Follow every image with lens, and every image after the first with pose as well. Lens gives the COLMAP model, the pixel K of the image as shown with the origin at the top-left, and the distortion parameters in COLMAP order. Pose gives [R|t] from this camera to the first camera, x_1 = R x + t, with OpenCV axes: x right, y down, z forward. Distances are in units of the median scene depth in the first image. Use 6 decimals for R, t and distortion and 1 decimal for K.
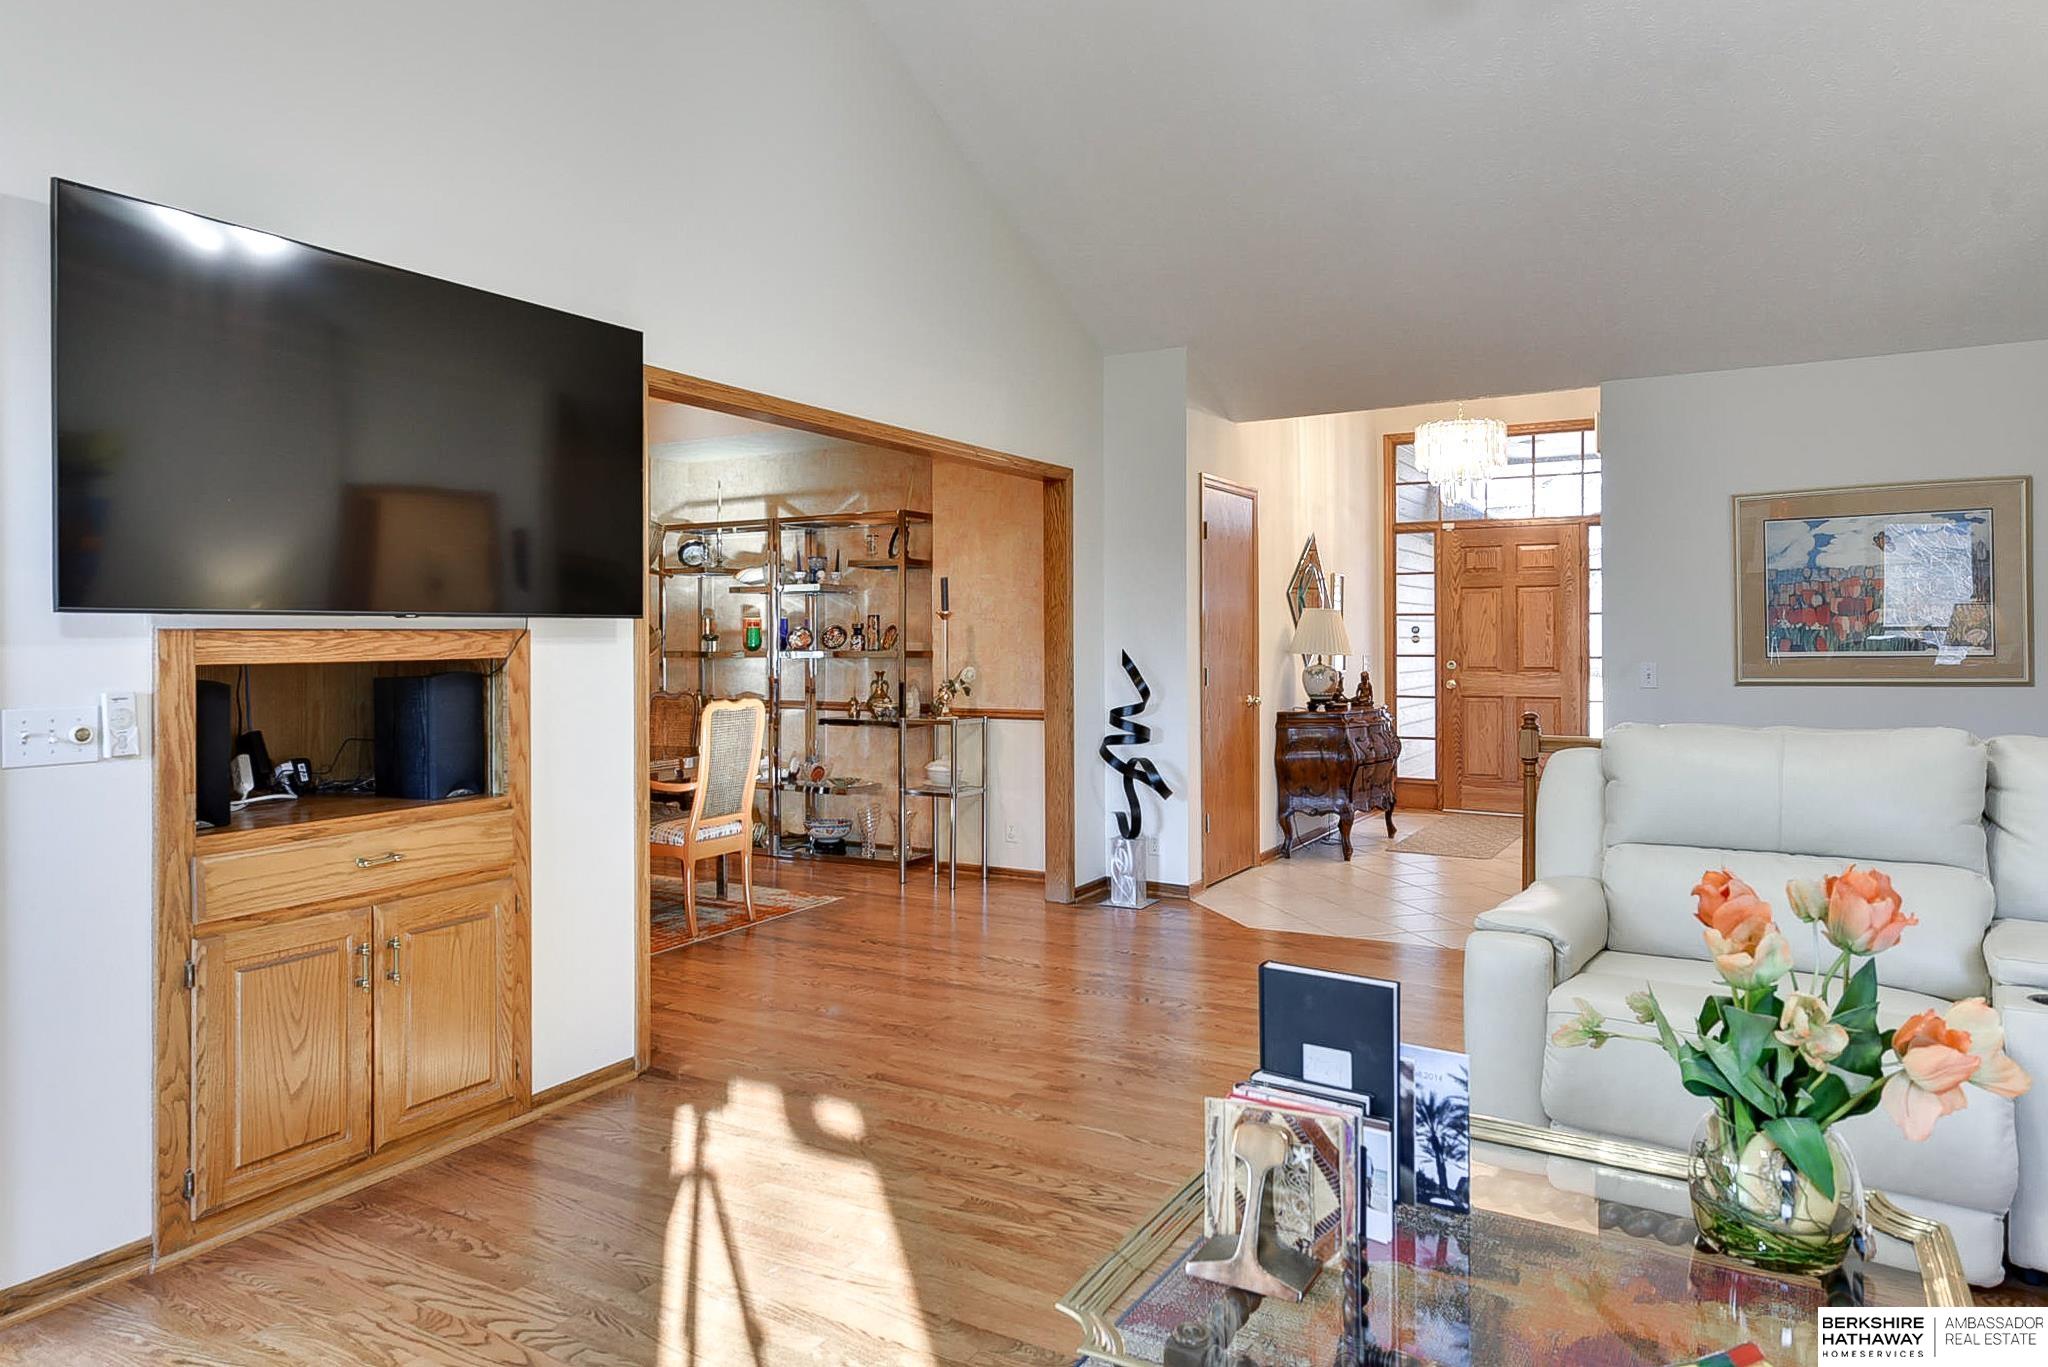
lens RADIAL K [[1252.2, 0, 1024.9], [0, 1252.2, 674.6], [0, 0, 1]] dist [-0.002507, -0.000576]
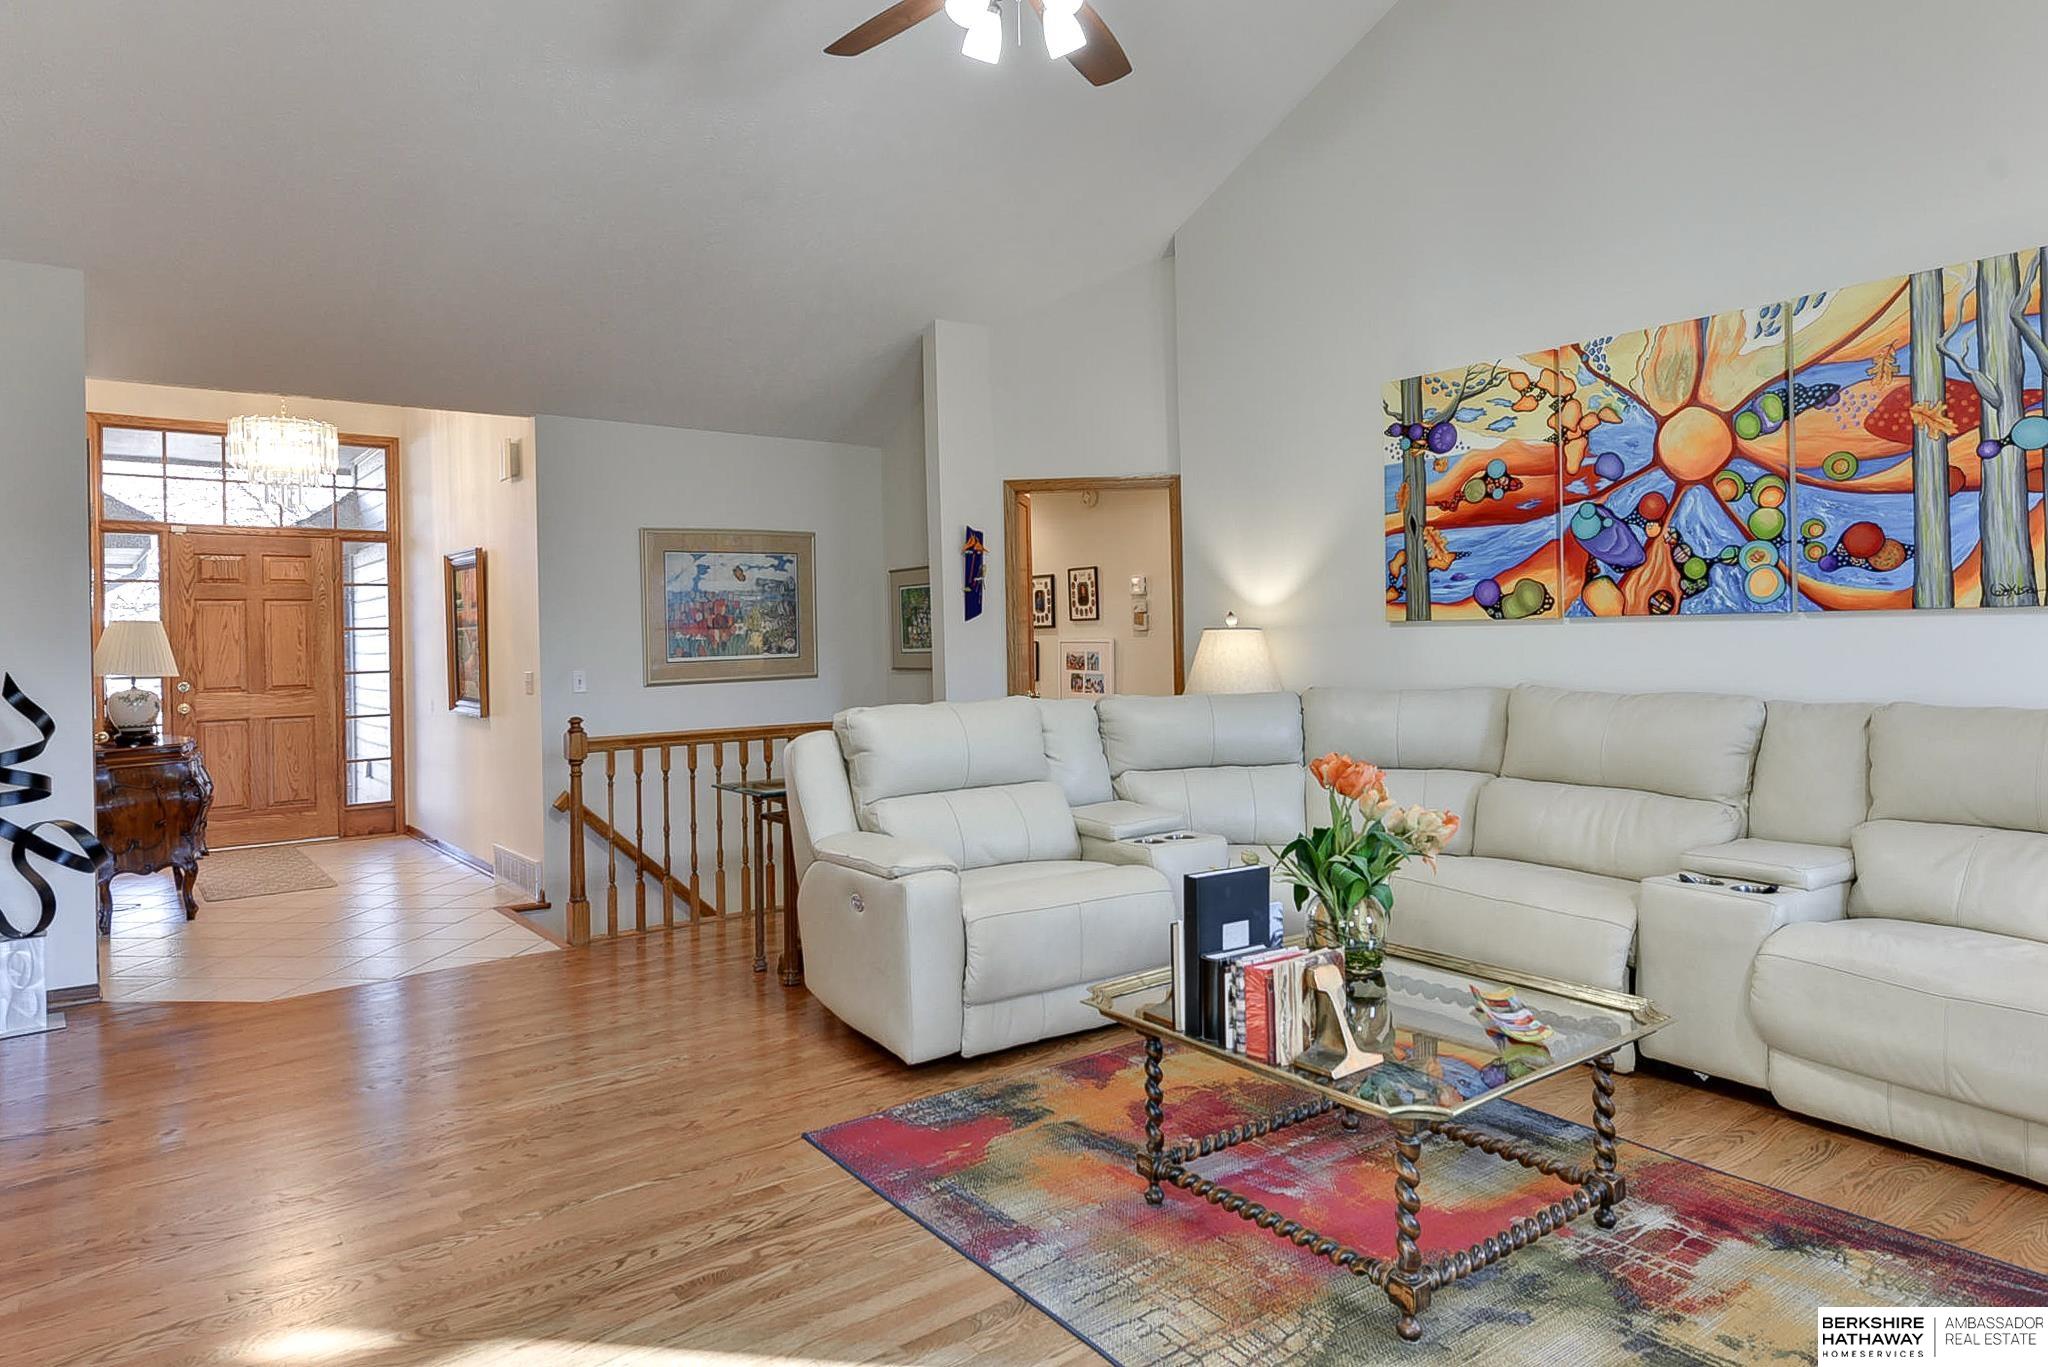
lens RADIAL K [[1202.2, 0, 1023.0], [0, 1202.2, 666.8], [0, 0, 1]] dist [-0.008604, 0.004999]
pose [[0.380895, -0.021801, 0.924361, -0.330810], [0.042892, 0.999062, 0.005889, -0.001812], [-0.923623, 0.037405, 0.381473, 0.209794]]
